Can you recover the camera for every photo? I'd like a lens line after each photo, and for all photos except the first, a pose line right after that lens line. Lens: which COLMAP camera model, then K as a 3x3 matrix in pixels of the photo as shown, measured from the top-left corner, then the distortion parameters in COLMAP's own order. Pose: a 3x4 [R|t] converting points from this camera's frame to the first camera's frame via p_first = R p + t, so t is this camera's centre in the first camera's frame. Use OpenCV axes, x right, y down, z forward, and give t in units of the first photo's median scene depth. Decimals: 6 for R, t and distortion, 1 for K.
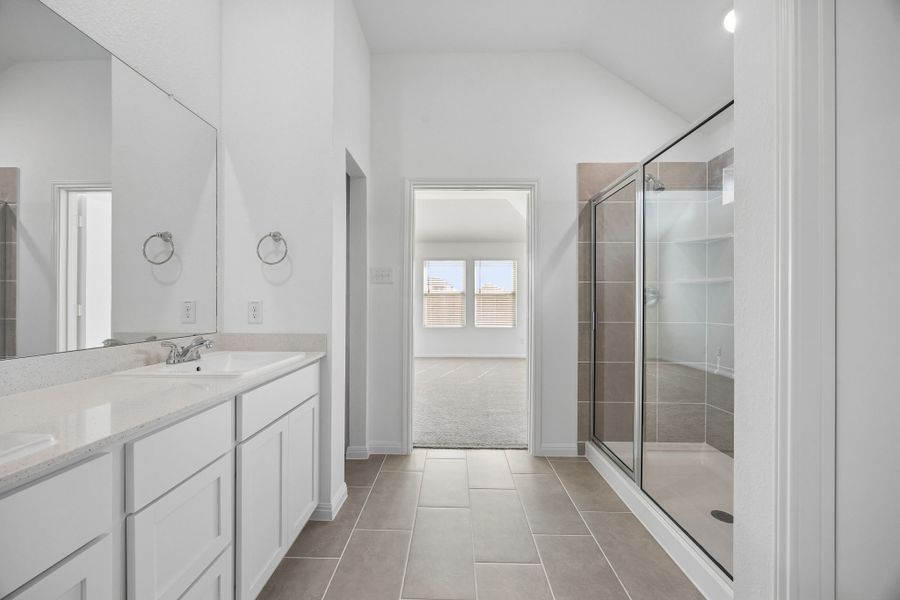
lens RADIAL K [[376.6, 0, 445.7], [0, 376.6, 307.1], [0, 0, 1]] dist [0.000717, -0.000466]
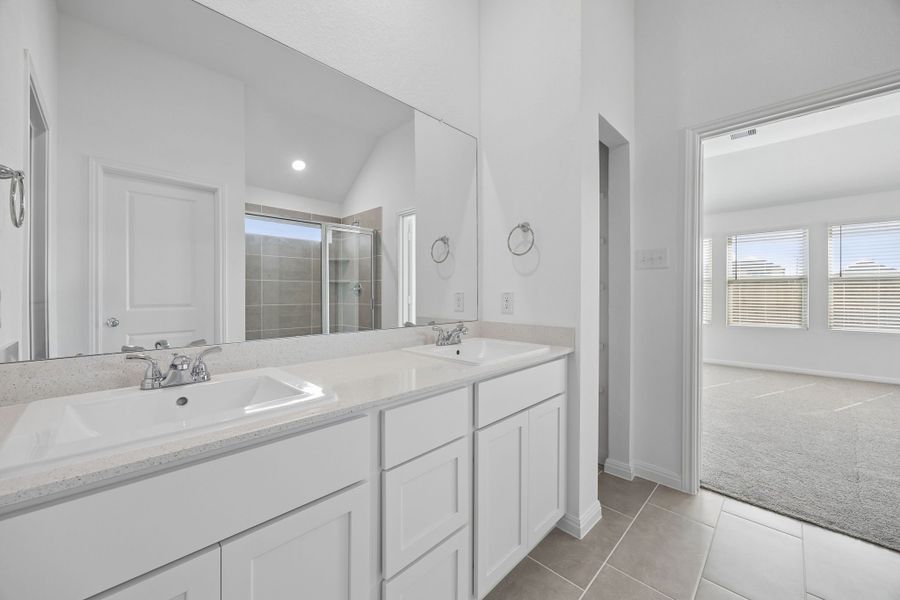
lens RADIAL K [[344.9, 0, 449.5], [0, 344.9, 296.6], [0, 0, 1]] dist [0.002759, -0.000254]
pose [[0.713645, 0.001095, -0.700507, 0.048294], [-0.003589, 0.999991, -0.002093, -0.000973], [0.700498, 0.004008, 0.713643, 0.206592]]
